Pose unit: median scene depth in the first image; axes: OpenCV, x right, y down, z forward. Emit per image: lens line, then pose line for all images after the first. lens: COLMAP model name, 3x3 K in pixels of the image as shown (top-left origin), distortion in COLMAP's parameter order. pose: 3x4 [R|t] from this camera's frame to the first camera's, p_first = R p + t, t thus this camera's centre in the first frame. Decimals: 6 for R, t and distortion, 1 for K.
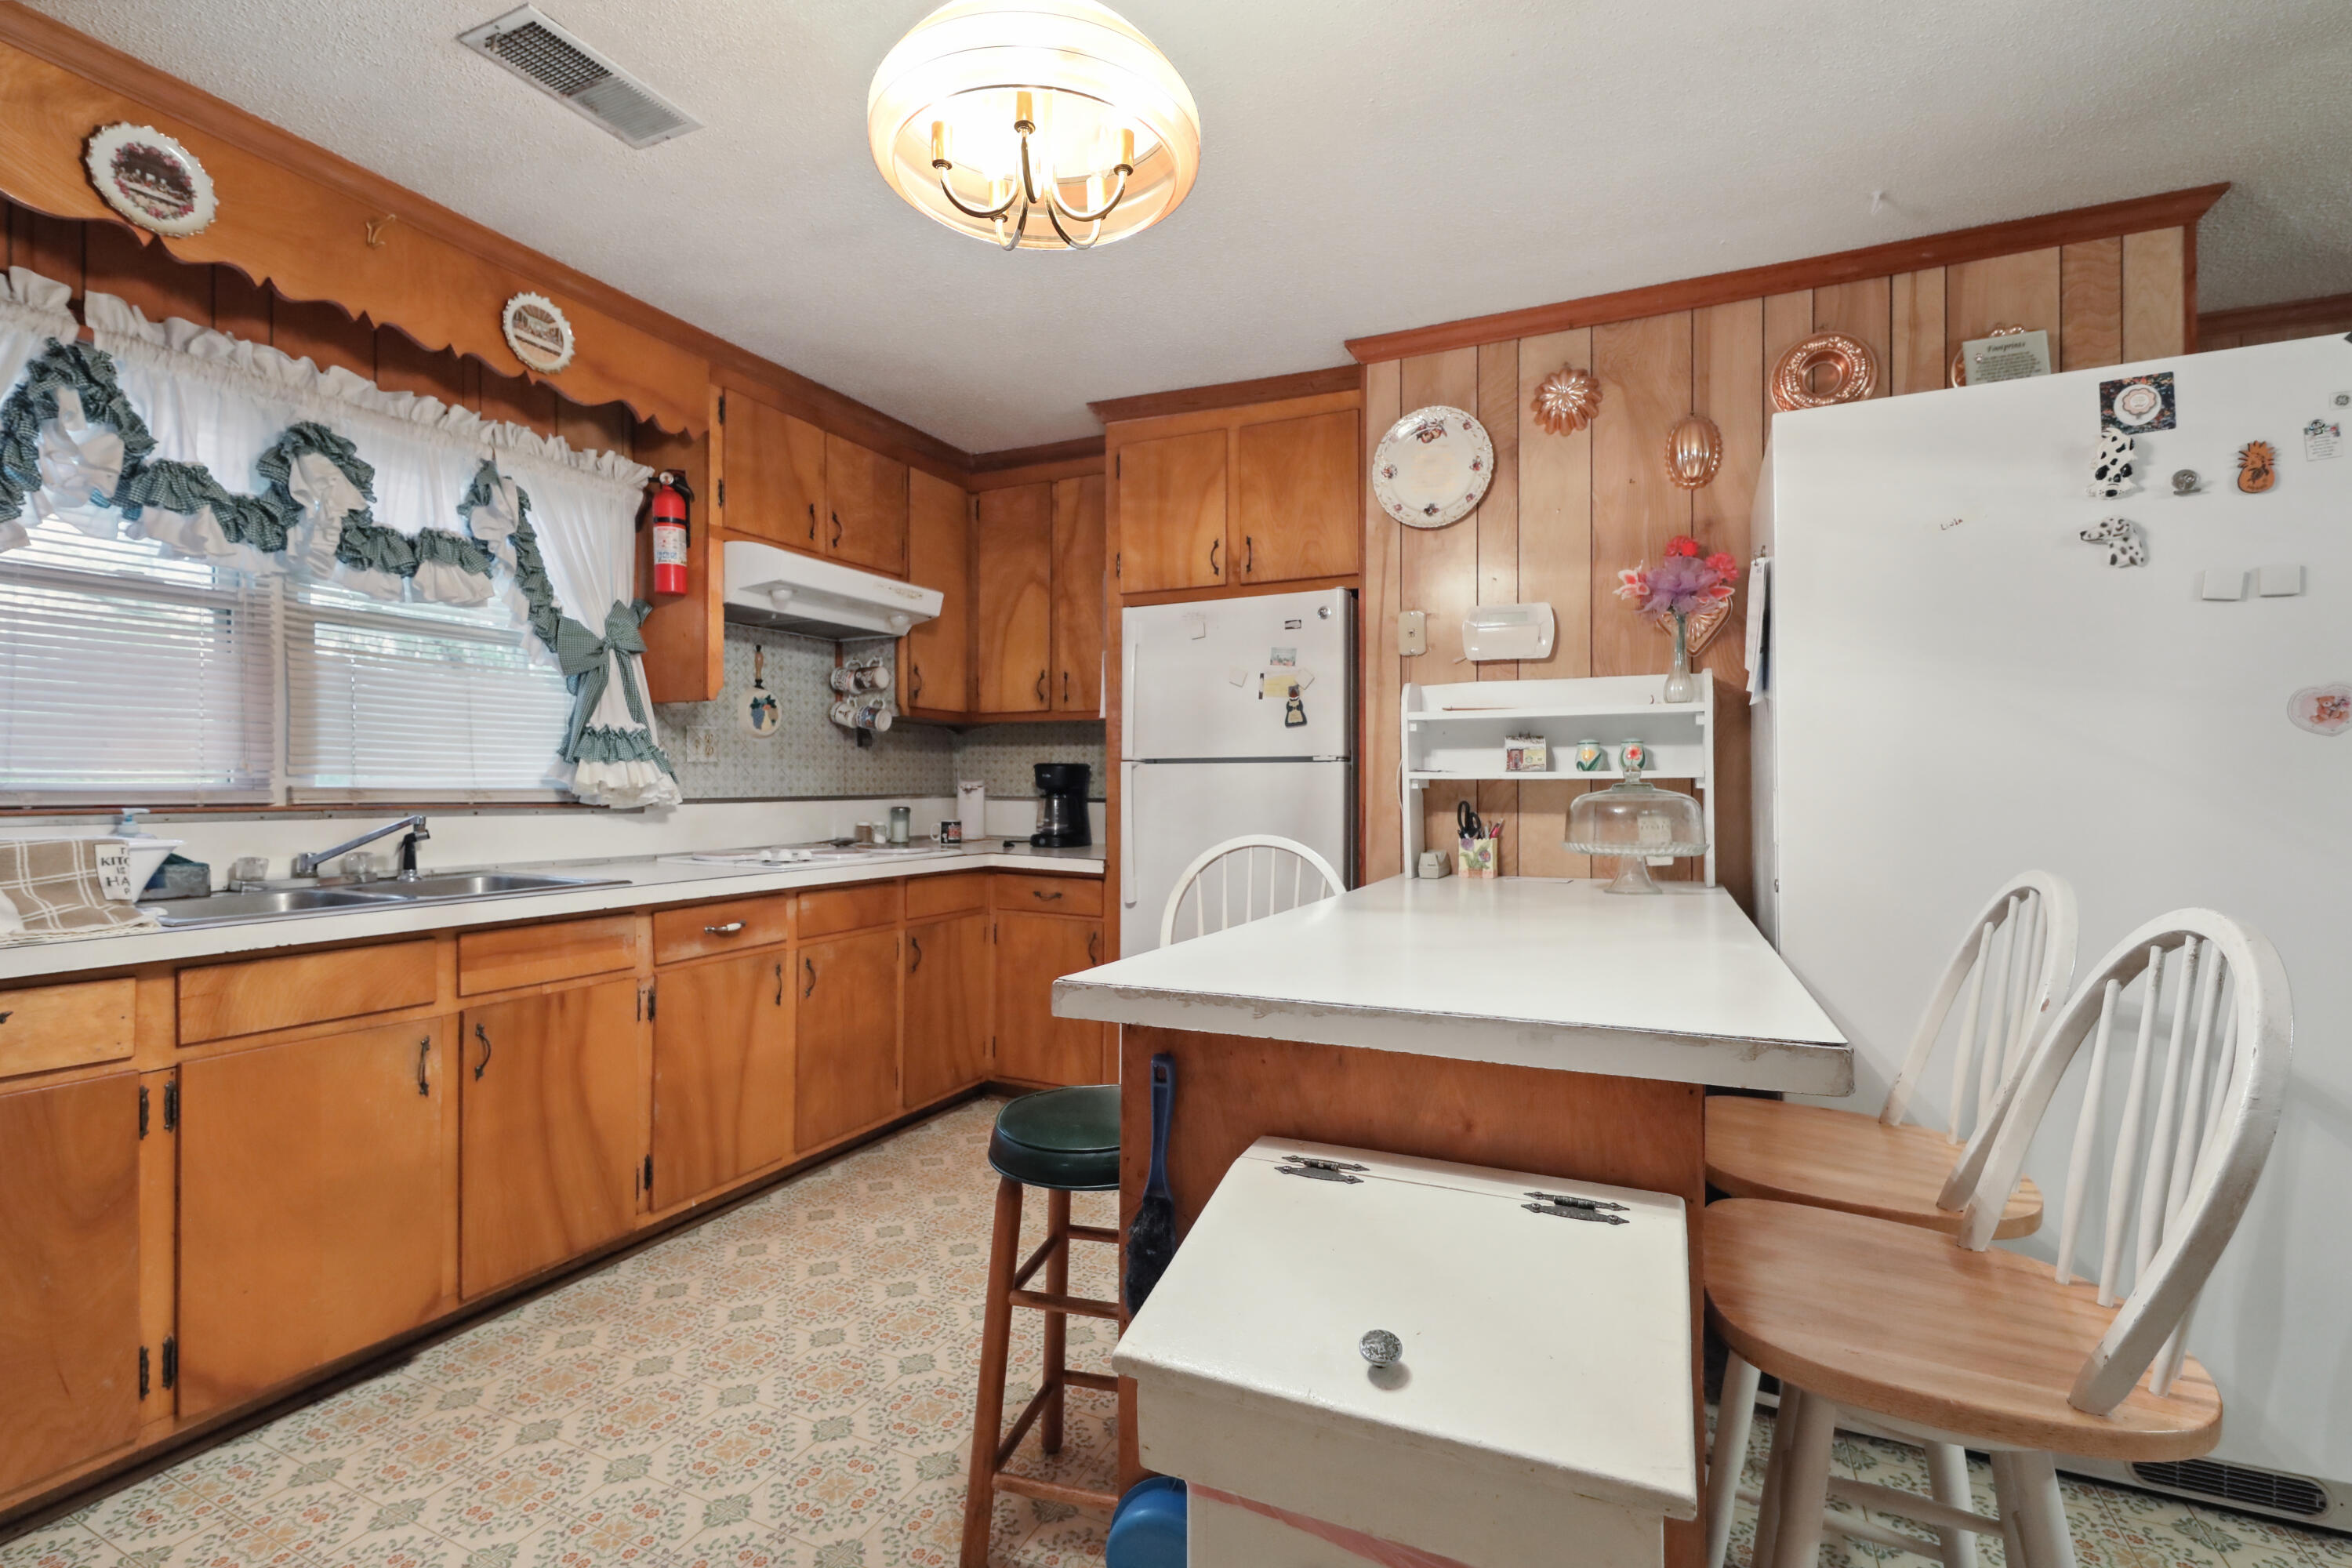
lens RADIAL K [[1056.3, 0, 1173.9], [0, 1056.3, 784.0], [0, 0, 1]] dist [0.002278, -0.003391]
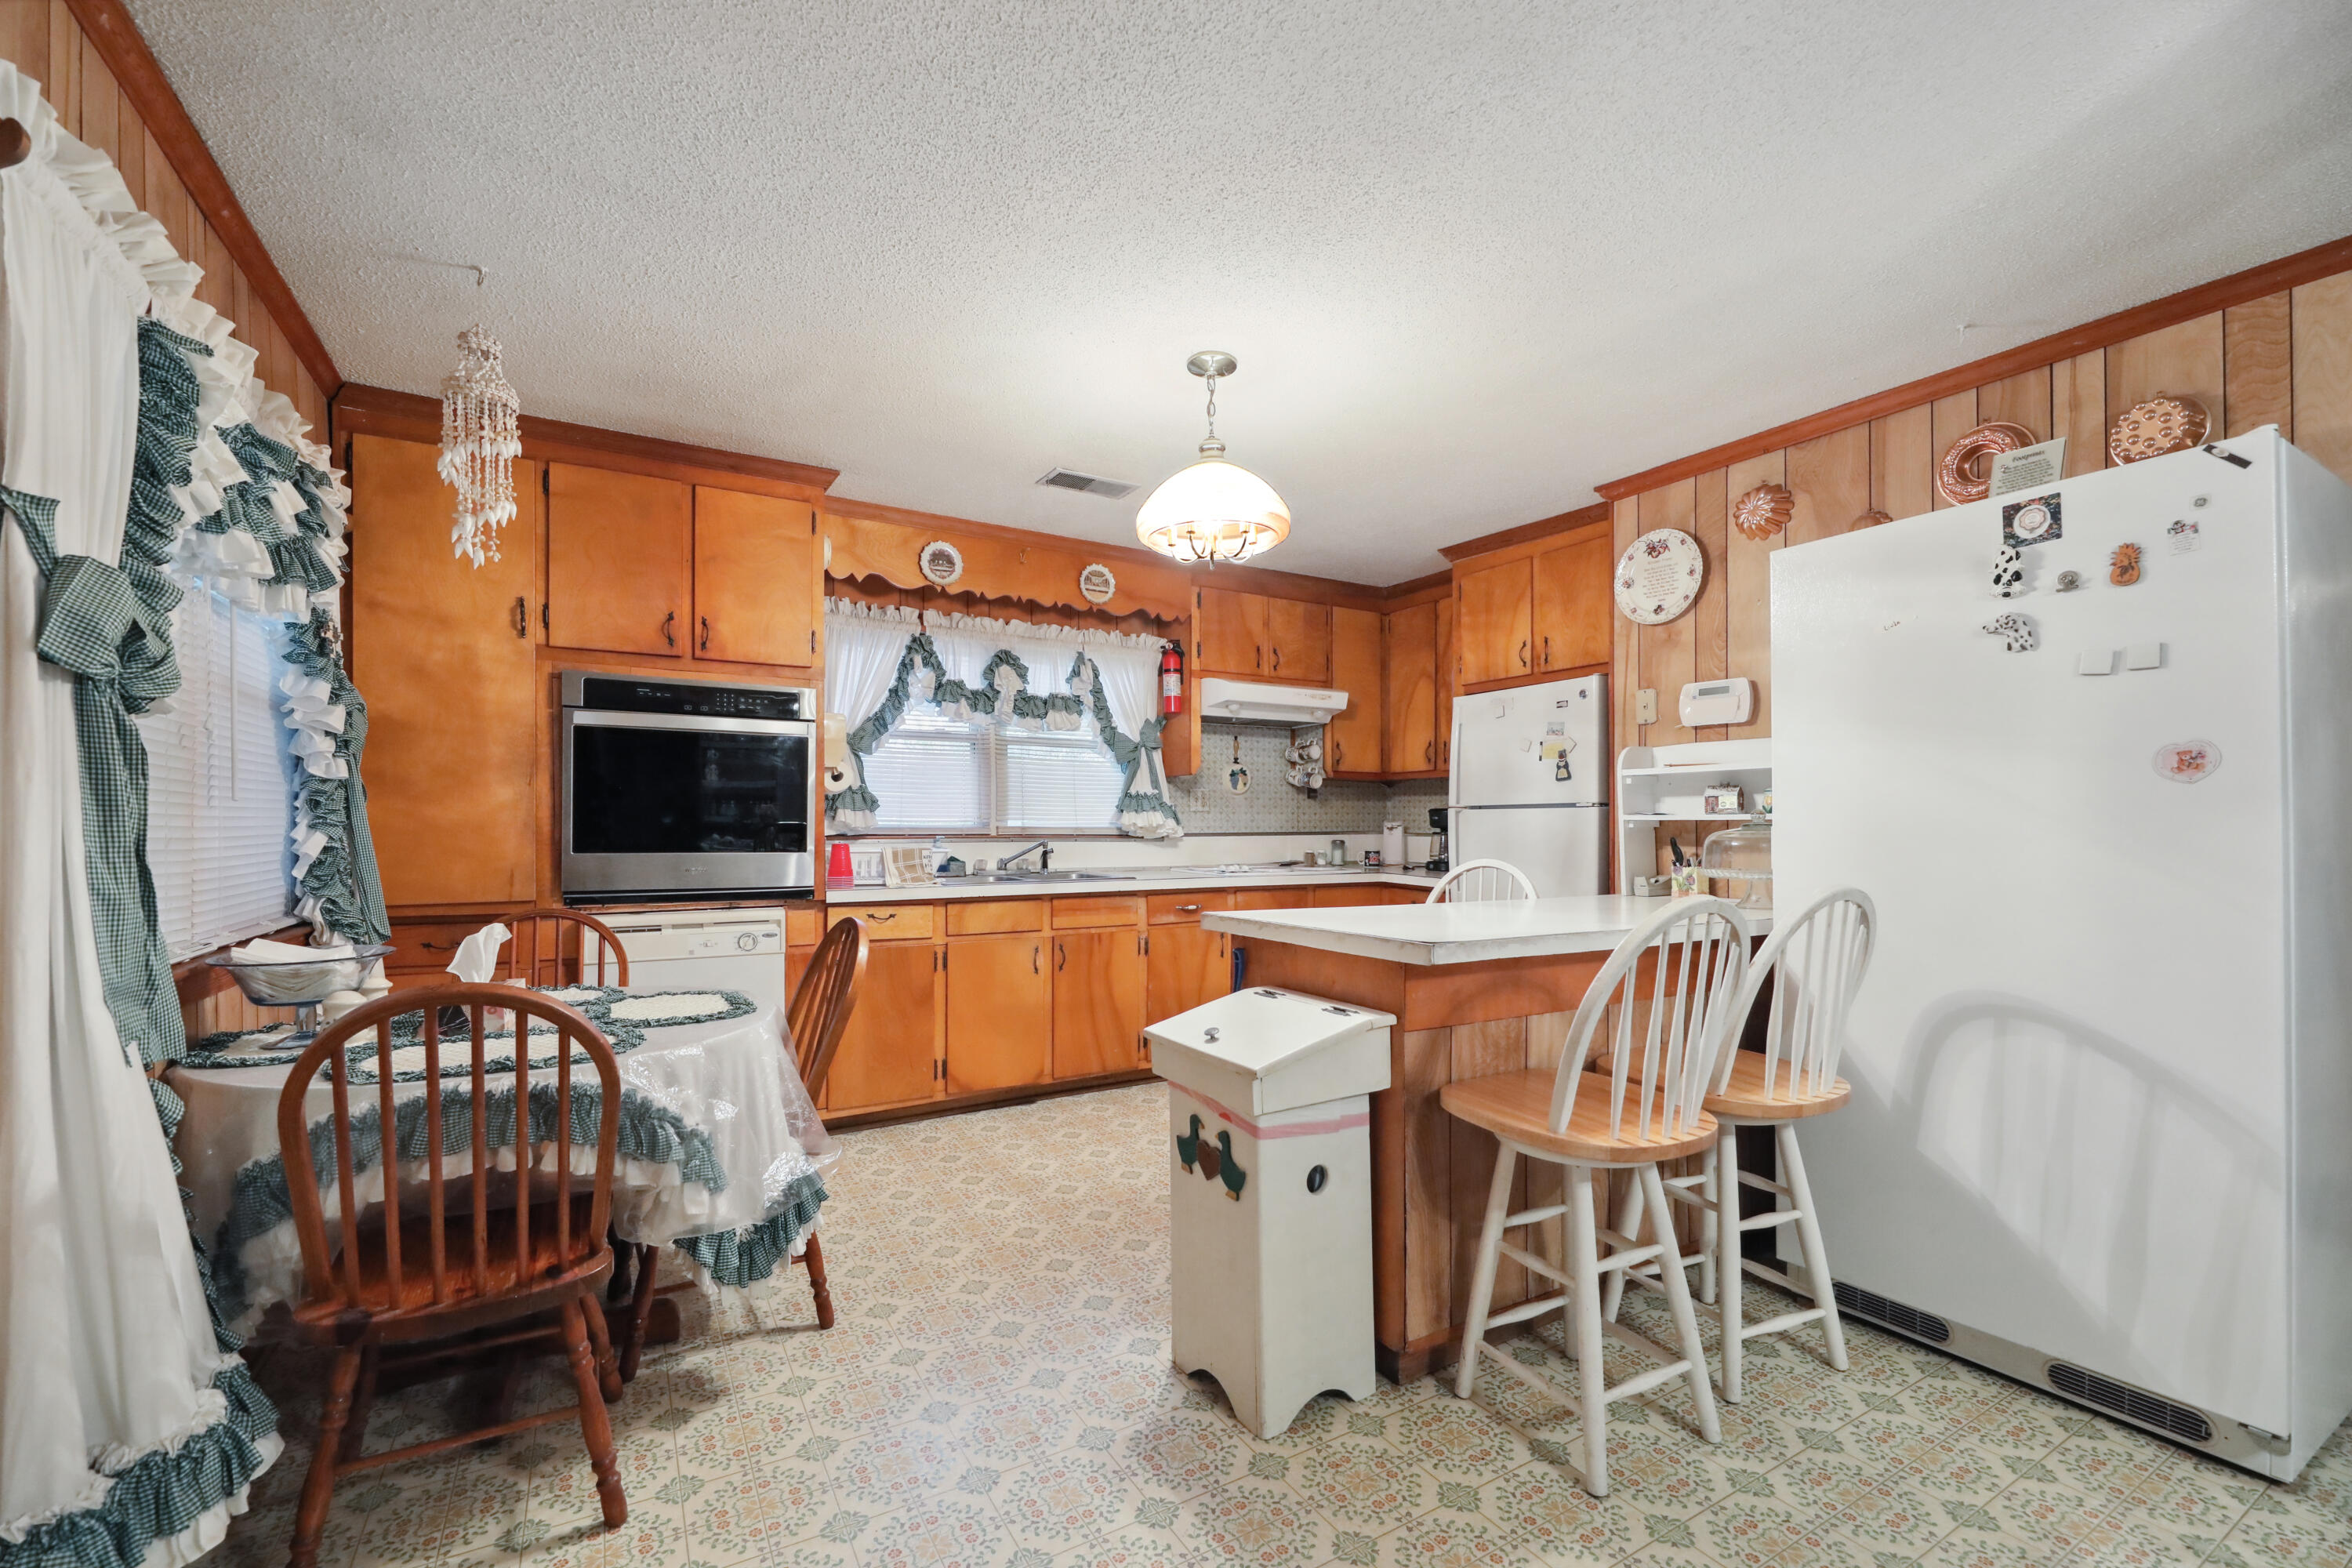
lens RADIAL K [[958.5, 0, 1154.1], [0, 958.5, 825.3], [0, 0, 1]] dist [-0.004024, -0.000697]
pose [[0.821523, -0.000600, -0.570175, 0.462040], [0.001627, 0.999998, 0.001291, -0.000869], [0.570173, -0.001988, 0.821522, -0.348199]]
